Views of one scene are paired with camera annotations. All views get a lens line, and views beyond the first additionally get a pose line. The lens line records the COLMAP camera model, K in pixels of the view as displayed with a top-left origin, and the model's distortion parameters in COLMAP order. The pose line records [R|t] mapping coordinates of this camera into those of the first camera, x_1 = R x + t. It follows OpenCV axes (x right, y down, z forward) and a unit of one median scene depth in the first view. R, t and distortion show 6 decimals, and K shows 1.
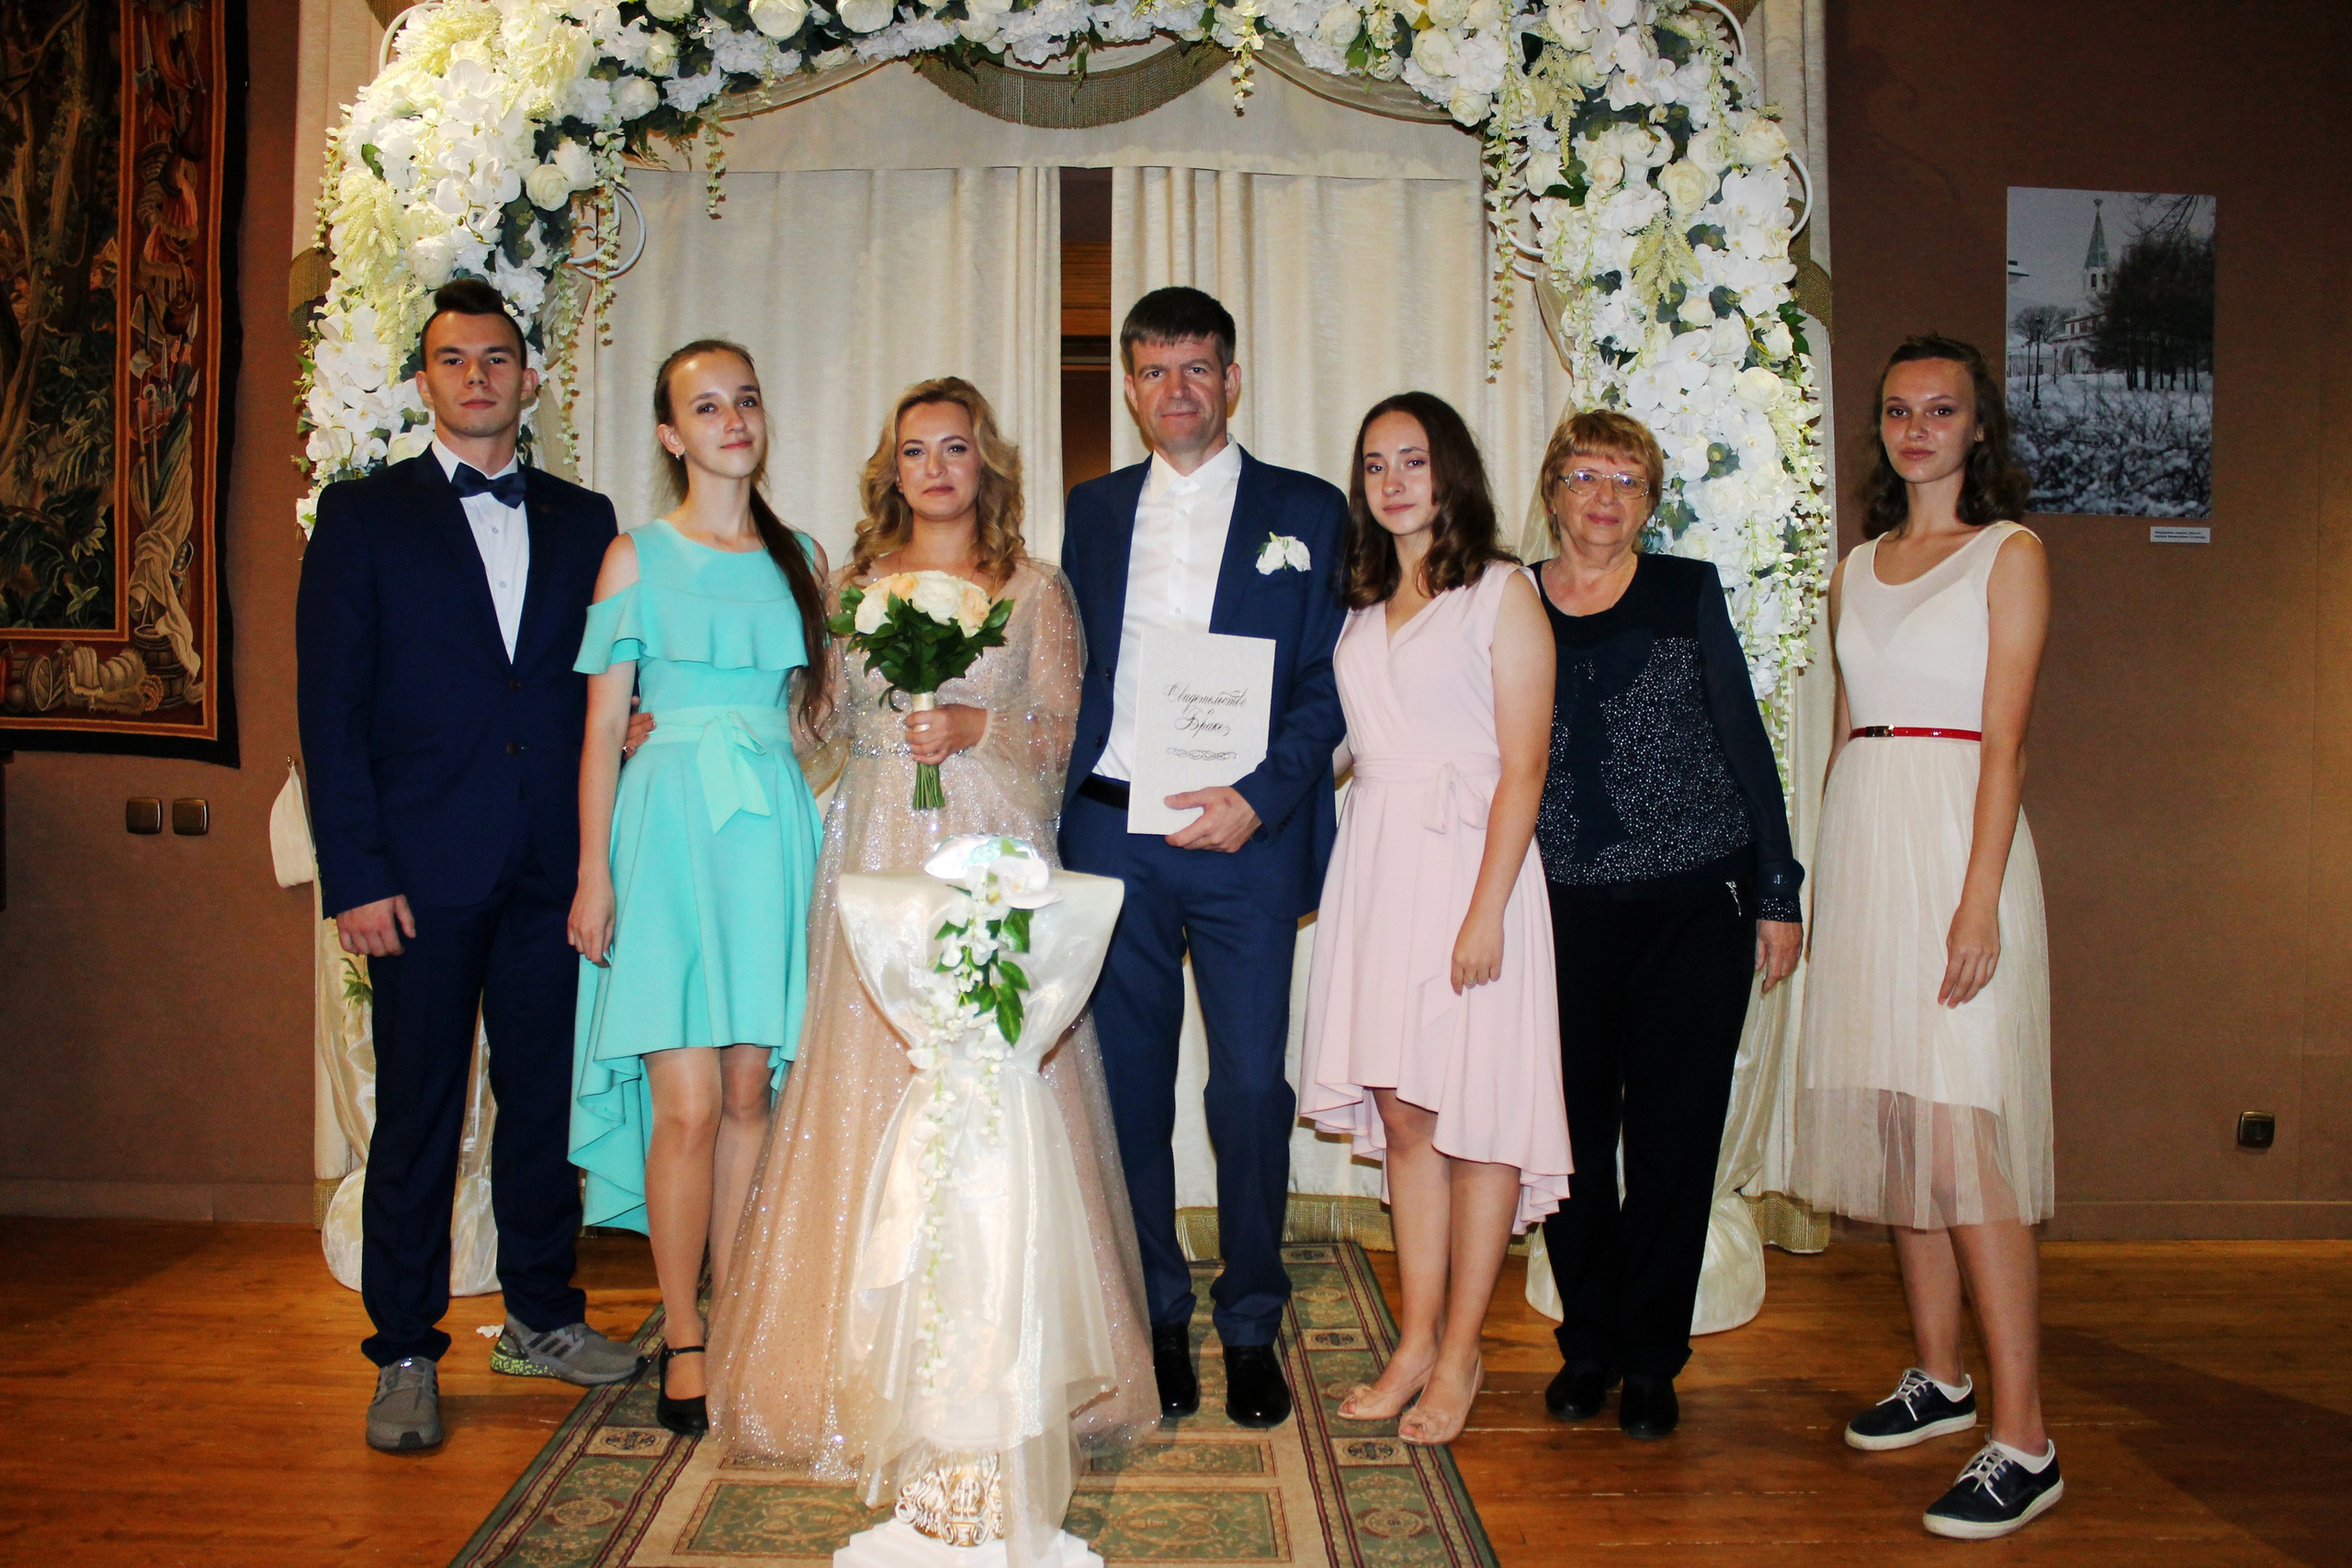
lens RADIAL K [[1992.9, 0, 1175.0], [0, 1992.9, 776.3], [0, 0, 1]] dist [-0.155666, 0.140453]
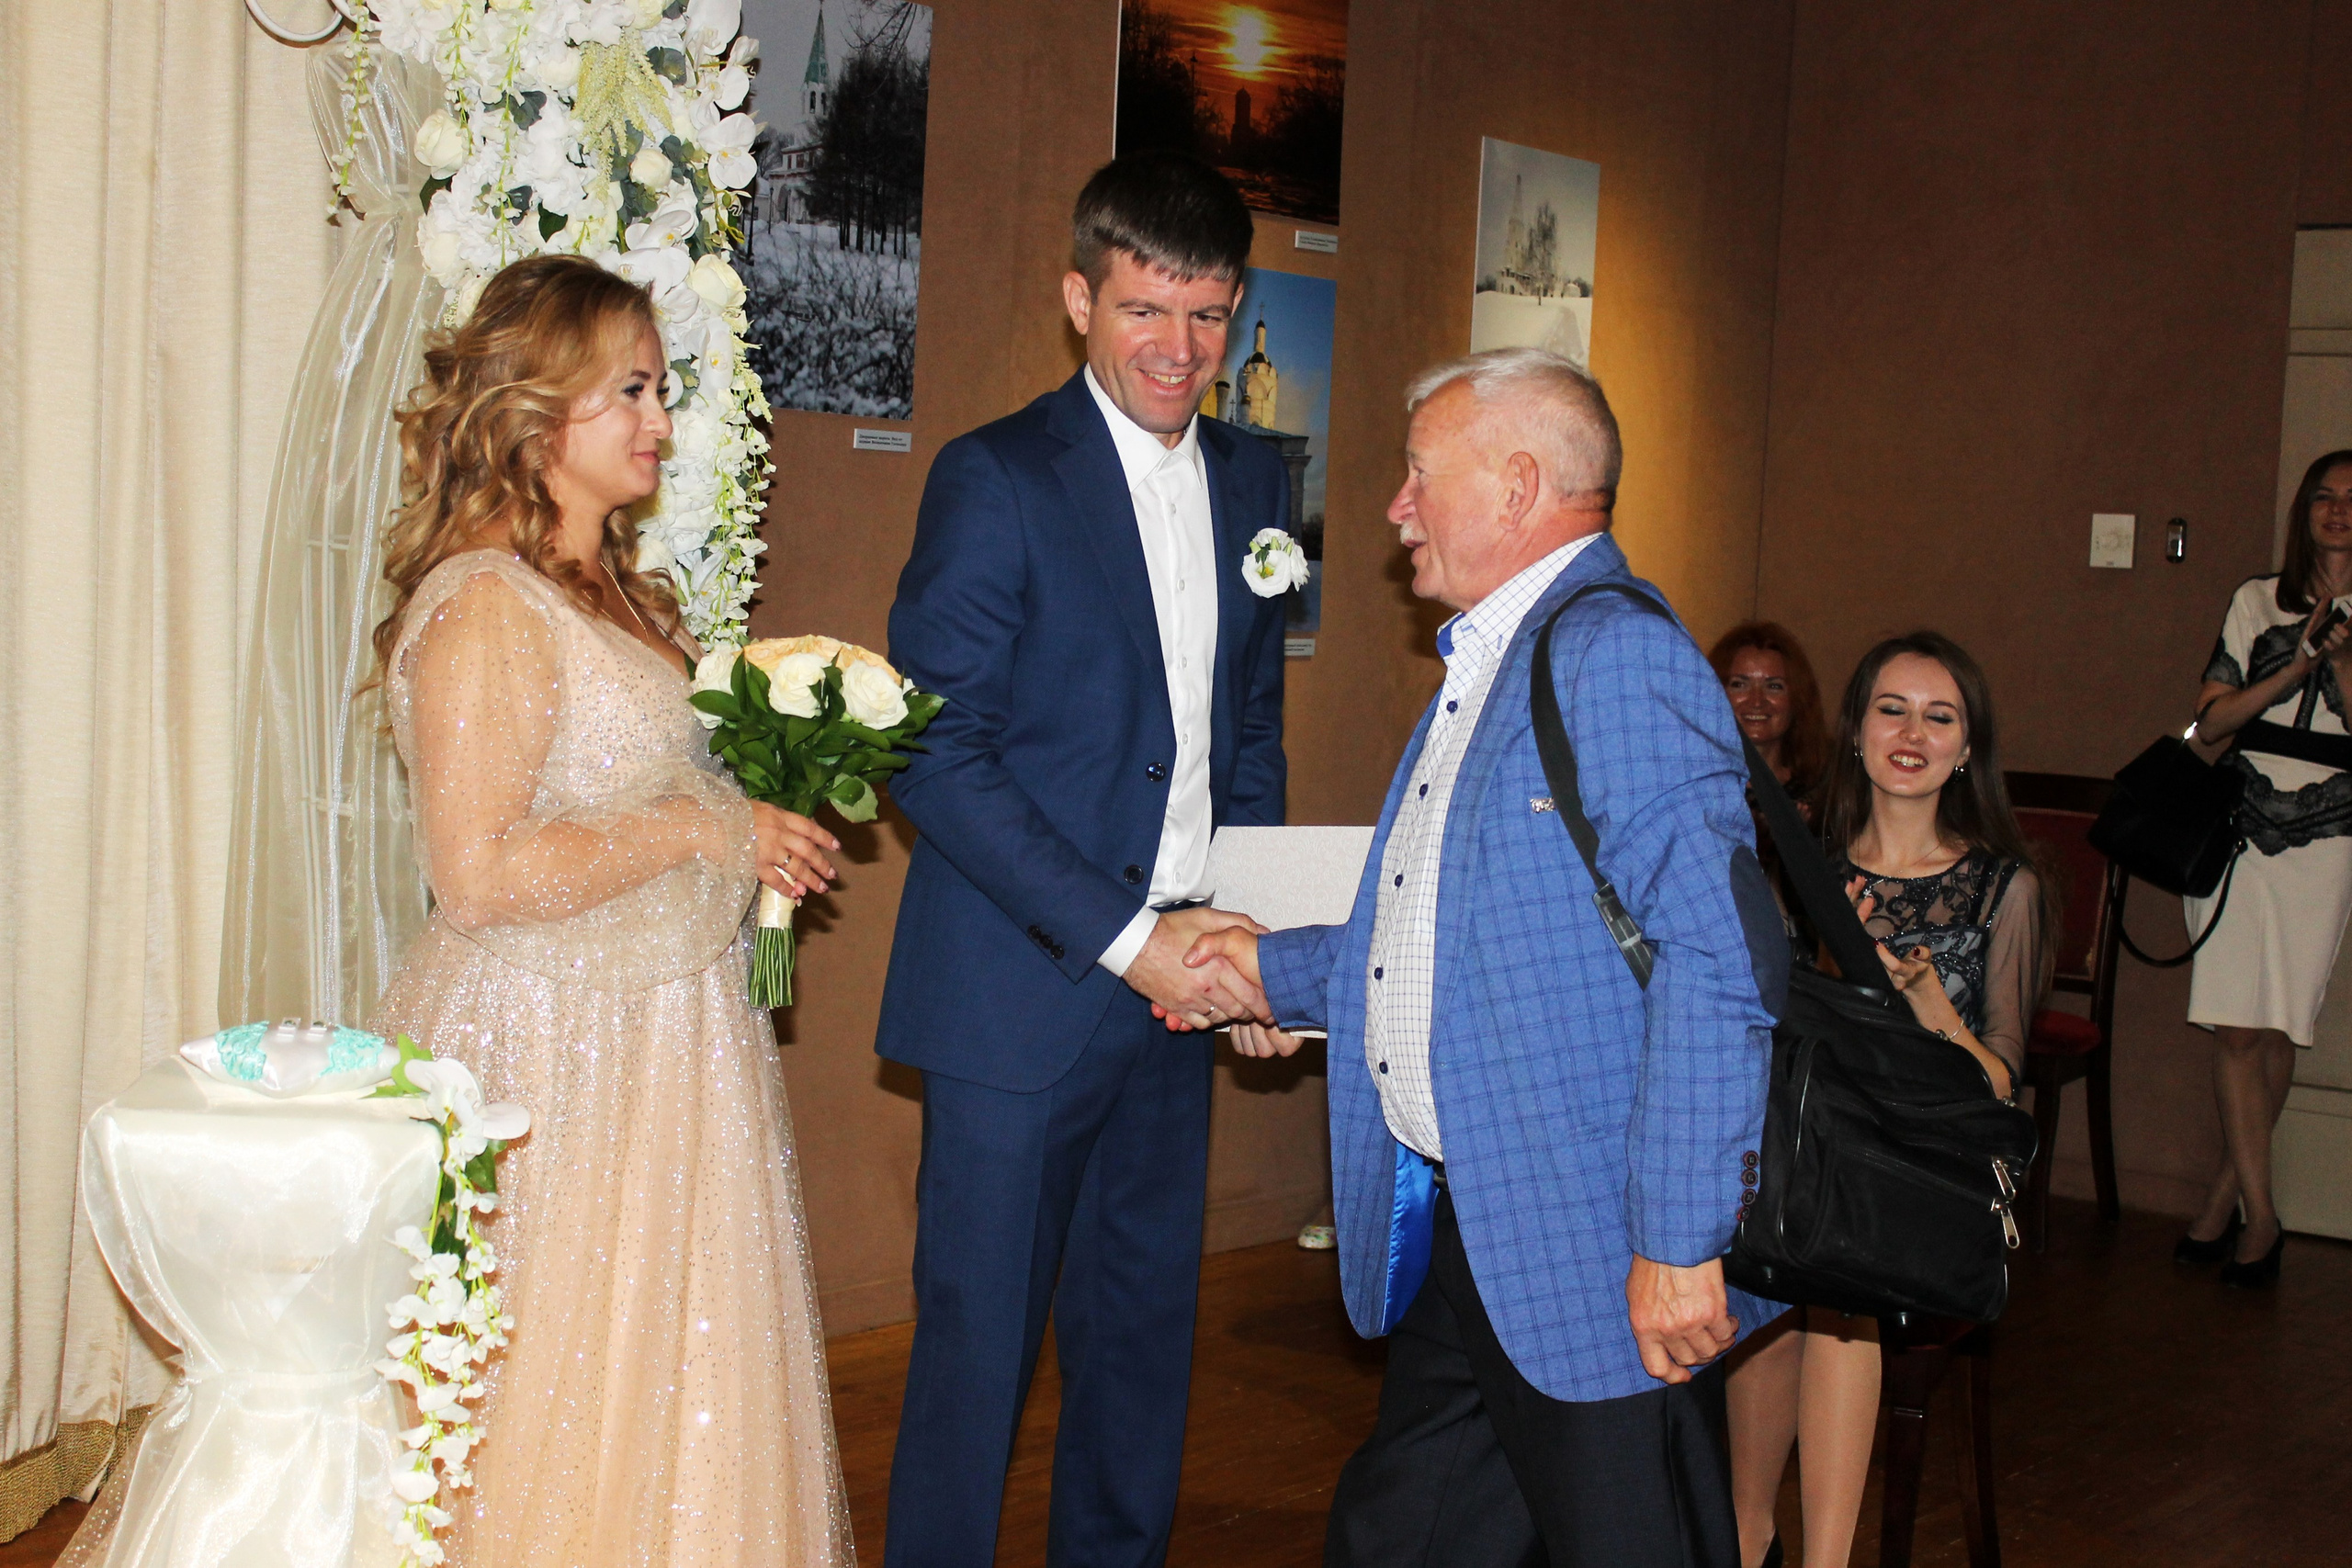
lens RADIAL K [[3309.9, 0, 1228.8], [0, 3309.9, 802.2], [0, 0, 1]] dist [-0.040381, 0.000000]
pose [[0.616379, -0.041954, 0.786331, -0.540811], [-0.019922, 0.997429, 0.068833, -0.088625], [-0.787198, -0.058092, 0.613959, 0.068972]]
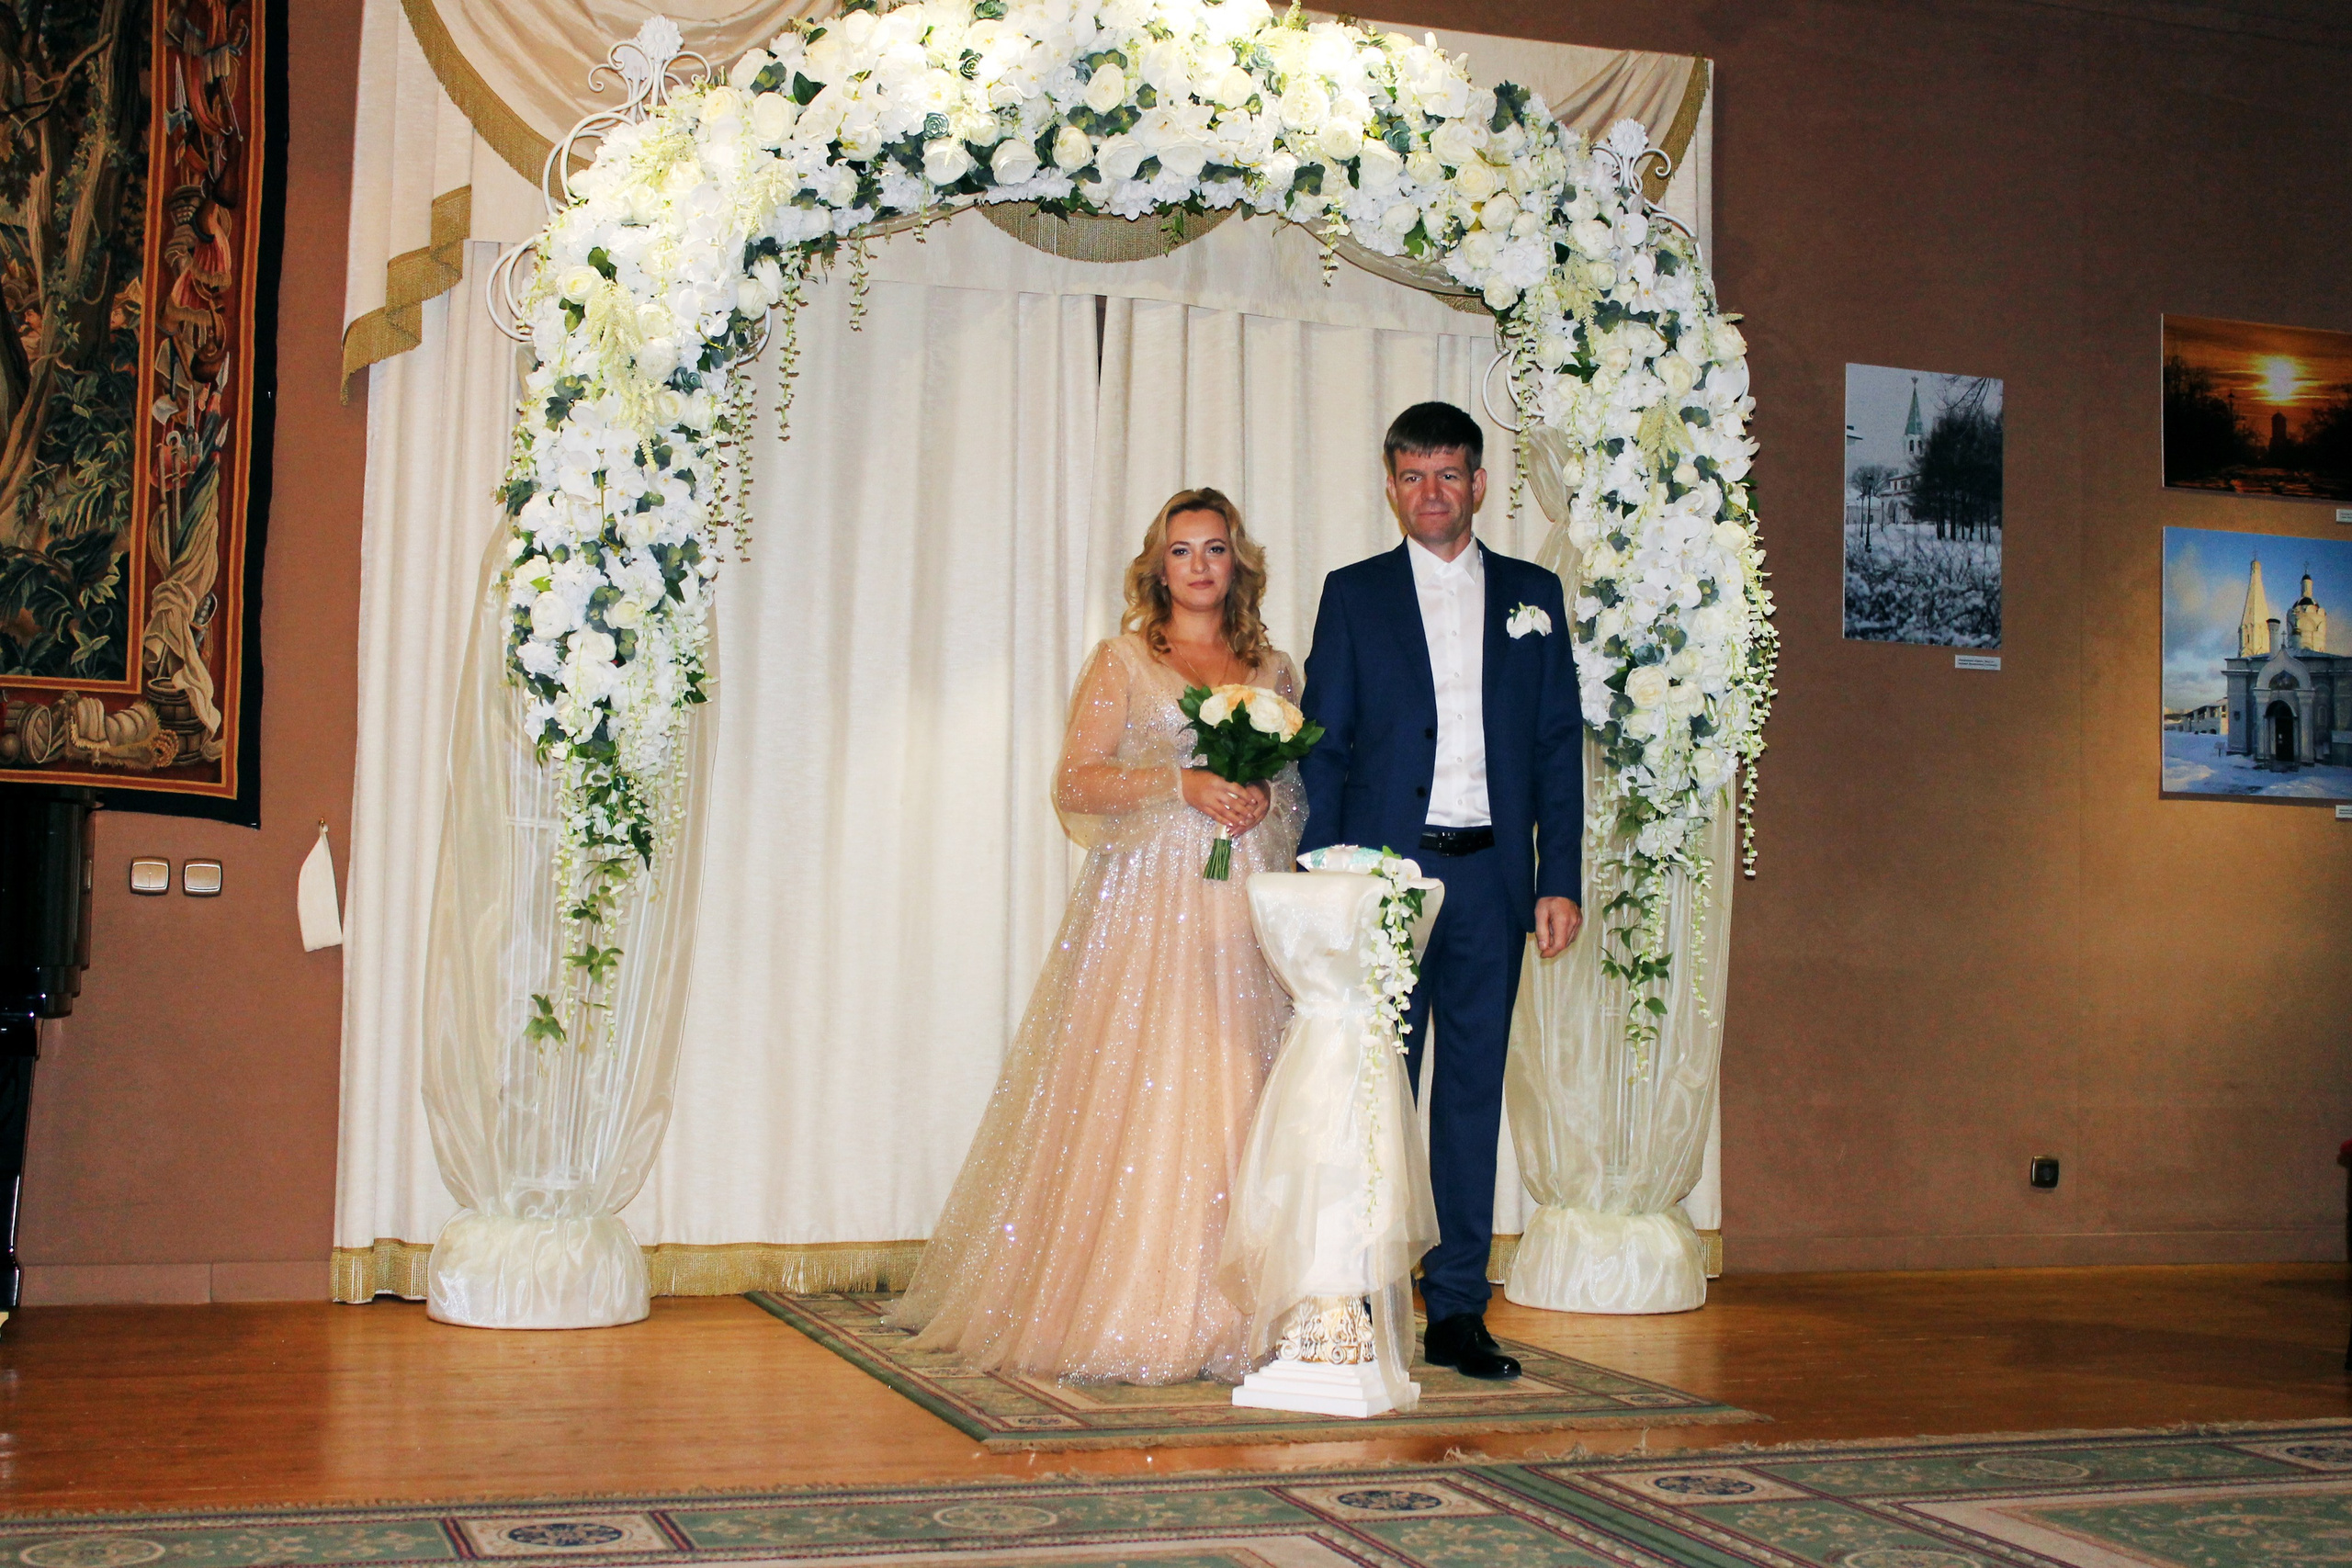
lens RADIAL K [[3022.9, 0, 1174.7], [0, 3022.9, 760.7], [0, 0, 1]] dist [-0.042871, 0.000000]
pose [[0.947053, 0.026562, 0.319977, -0.636408], [-0.000561, 0.996708, -0.081078, 0.100798], [-0.321077, 0.076606, 0.943950, -0.691407]]
